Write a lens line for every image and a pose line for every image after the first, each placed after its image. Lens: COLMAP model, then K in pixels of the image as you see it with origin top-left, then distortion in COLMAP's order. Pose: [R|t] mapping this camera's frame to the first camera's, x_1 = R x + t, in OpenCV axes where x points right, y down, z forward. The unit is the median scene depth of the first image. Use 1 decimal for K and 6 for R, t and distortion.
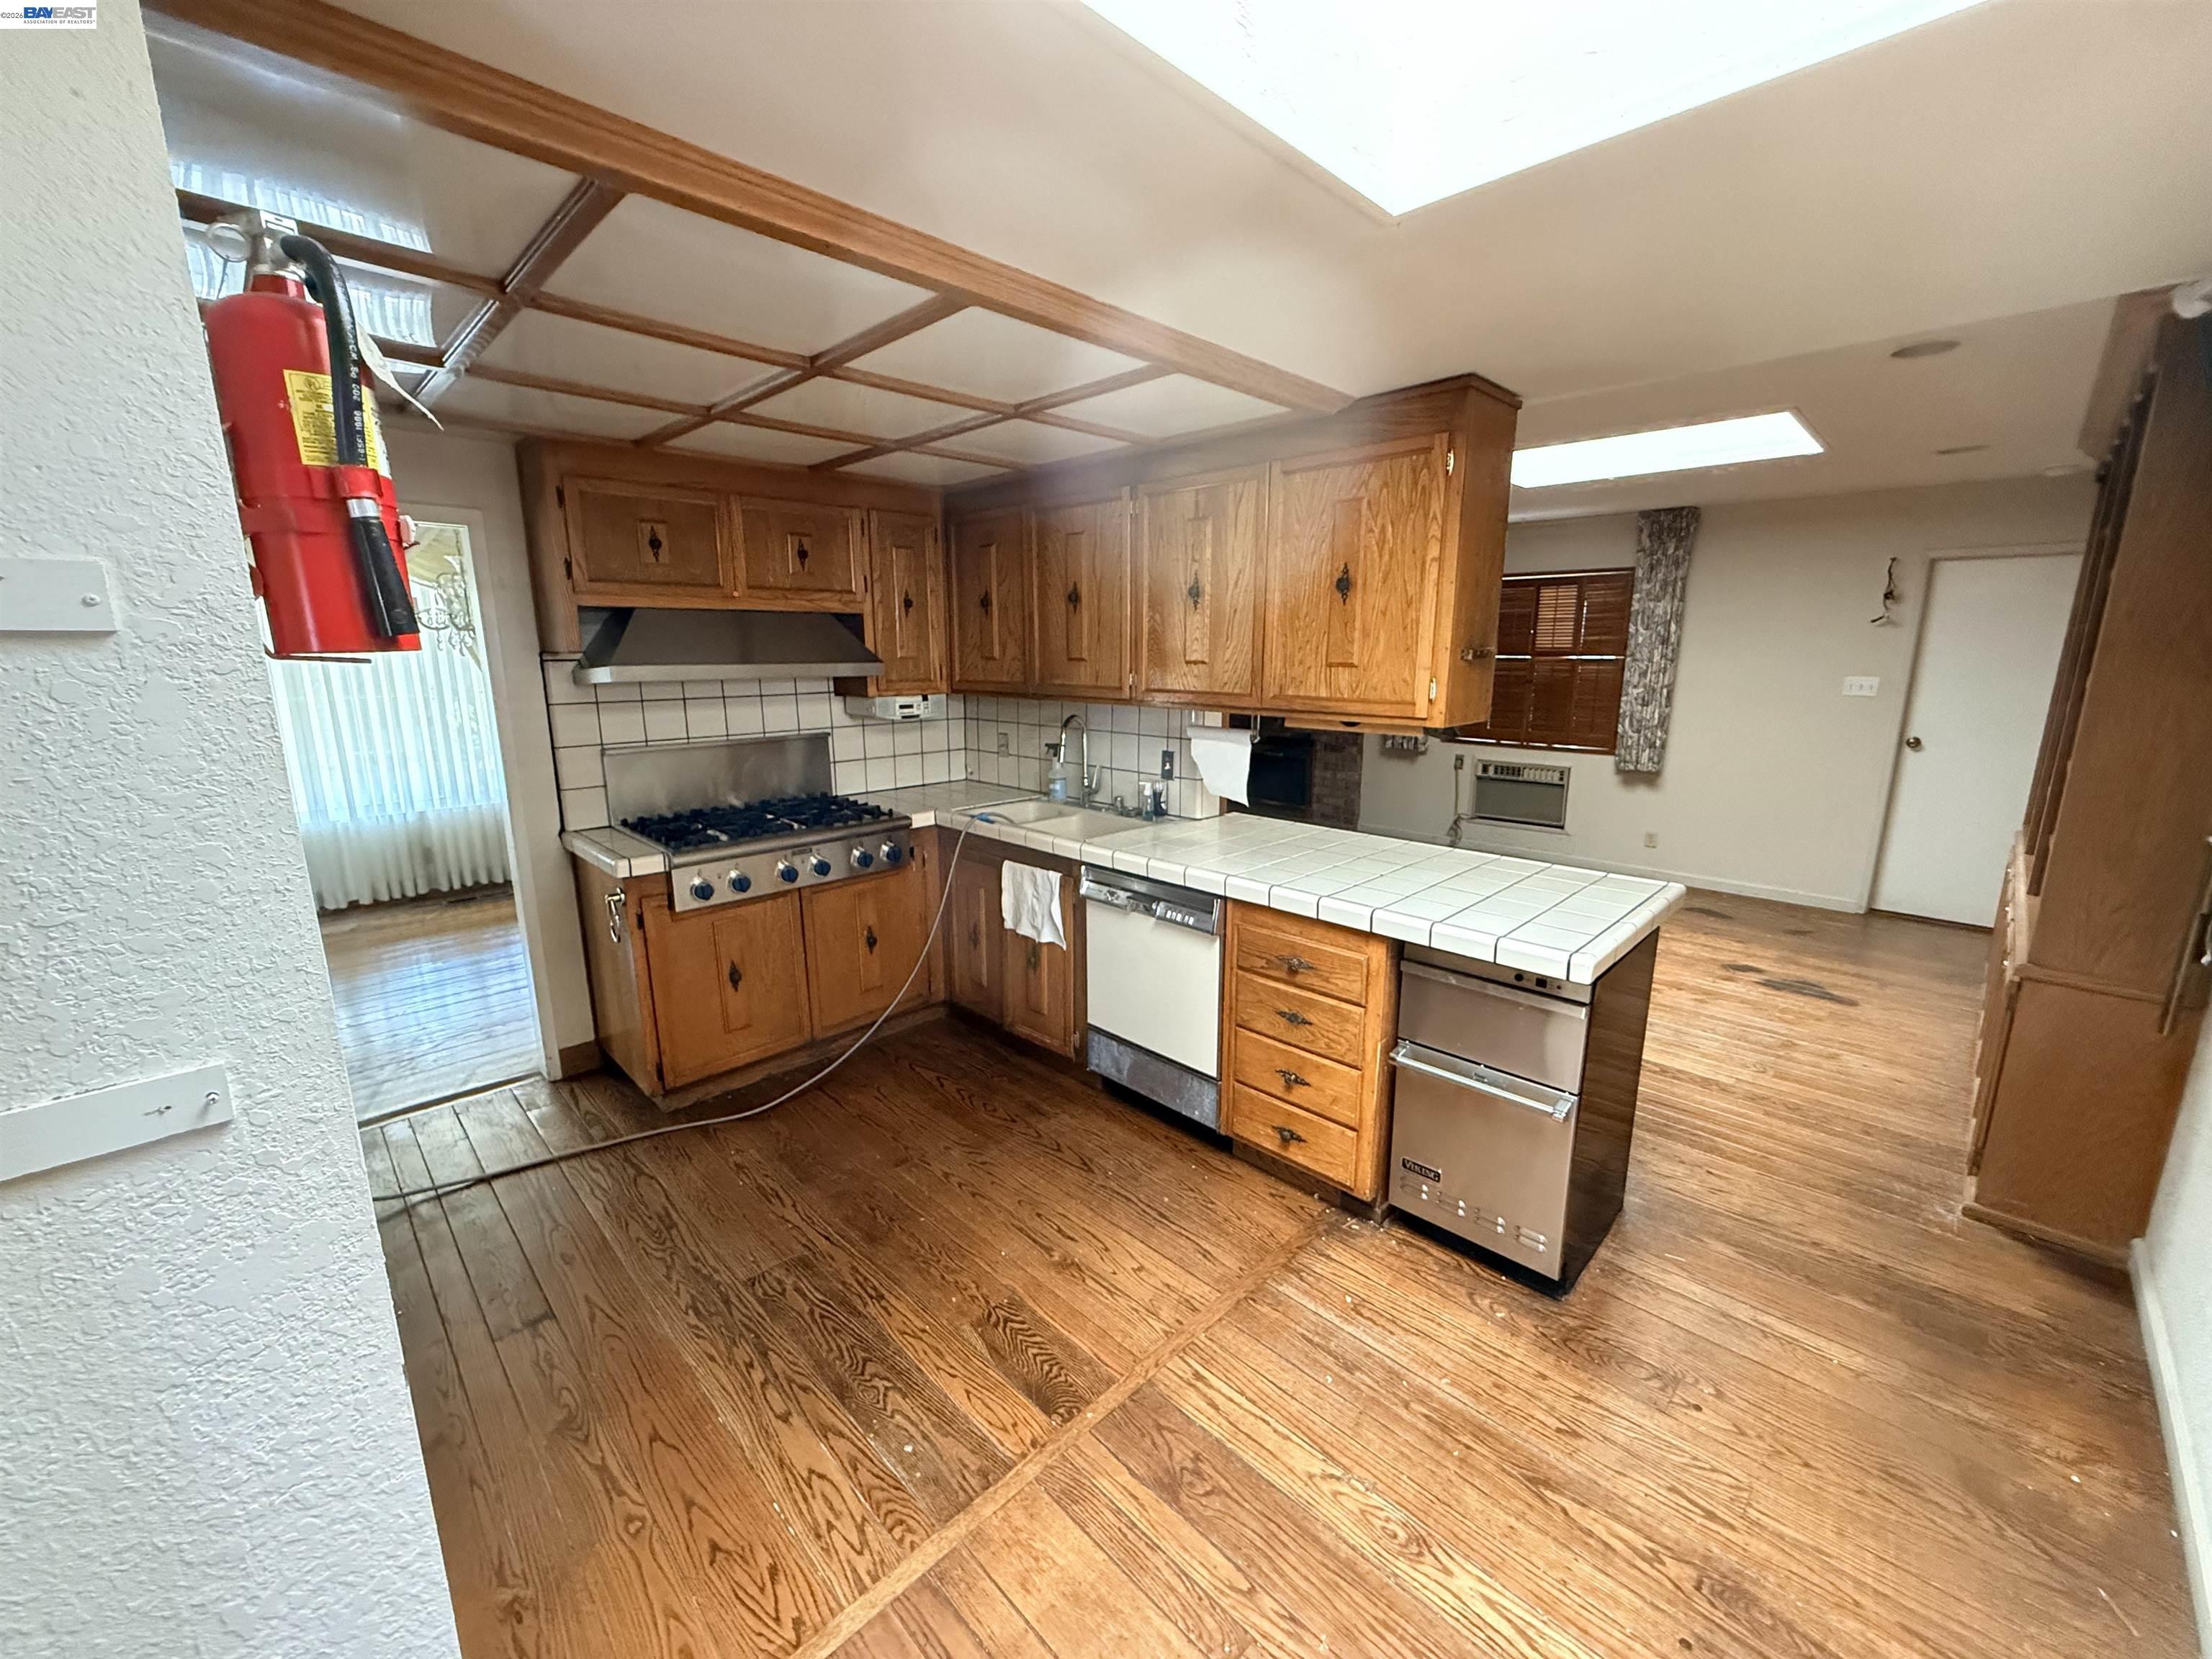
lens RADIAL K [[875.8, 0, 1104.4], [0, 875.8, 829.0], [0, 0, 1]] dist [-0.000288, 0.000006]
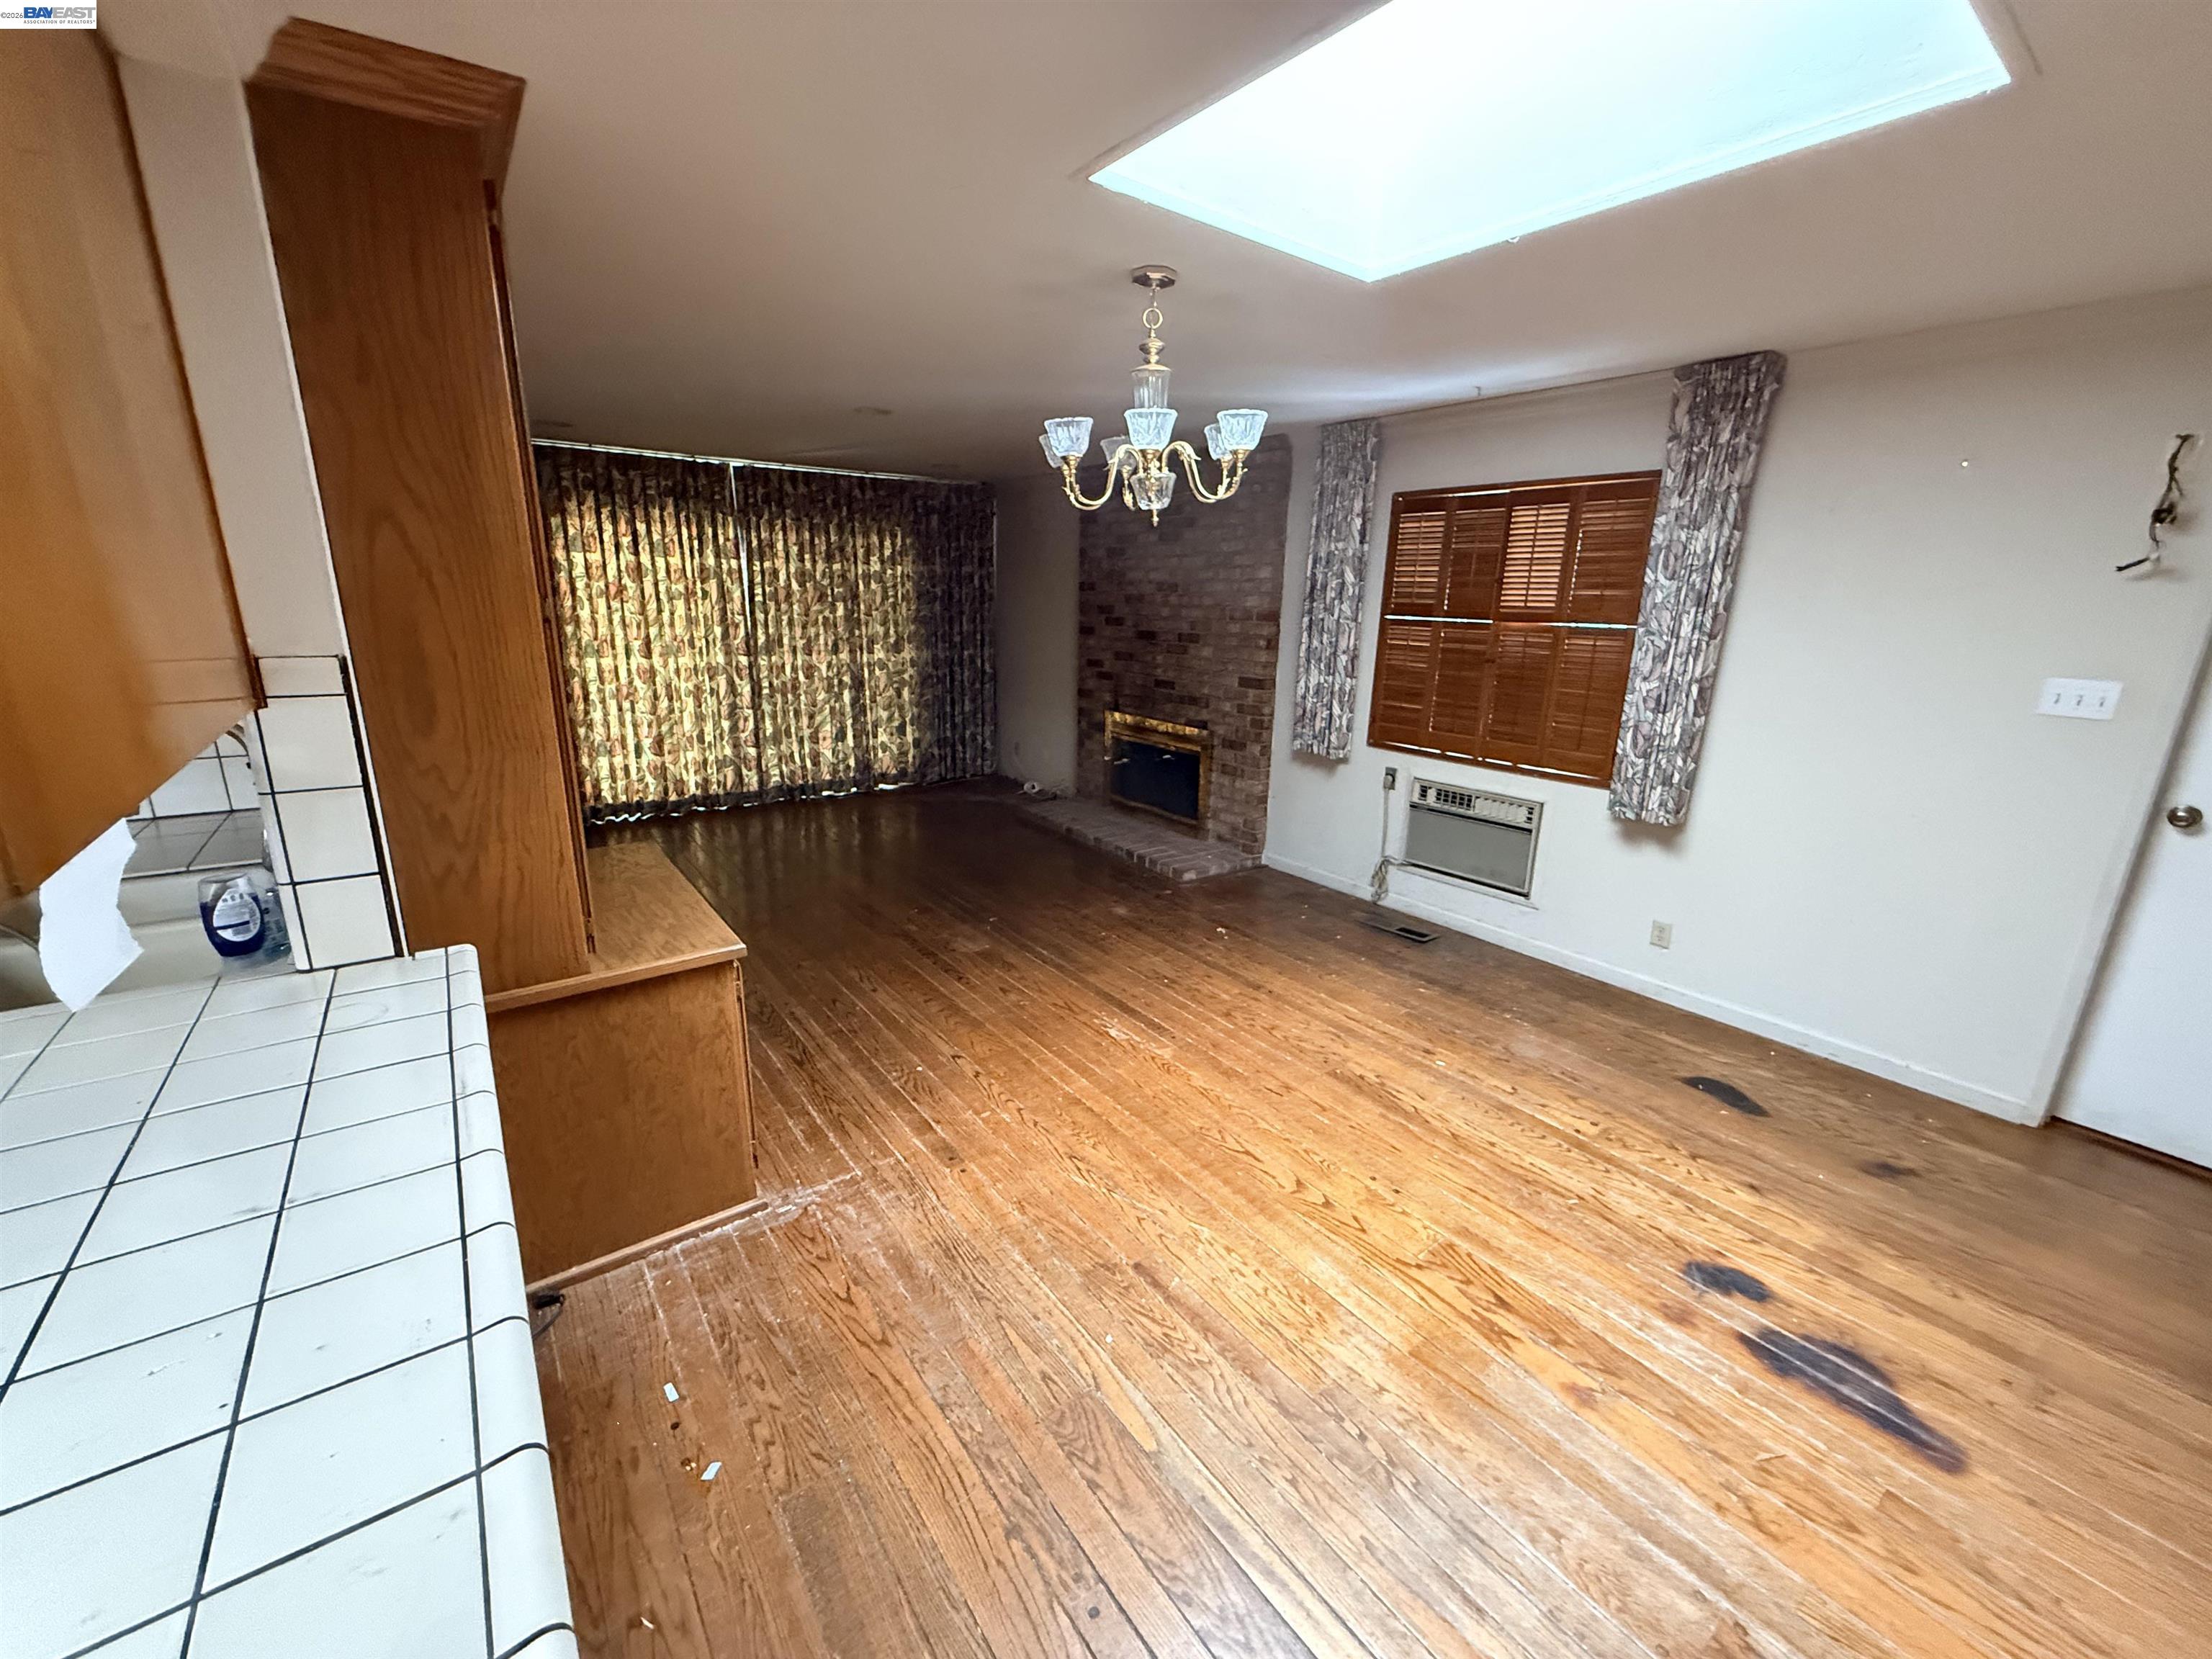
lens RADIAL K [[875.8, 0, 1105.9], [0, 875.8, 830.4], [0, 0, 1]] dist [-0.000288, 0.000006]
pose [[0.989788, 0.059873, -0.129366, 0.330668], [-0.052747, 0.996932, 0.057824, -0.076067], [0.132431, -0.050410, 0.989909, 0.368645]]
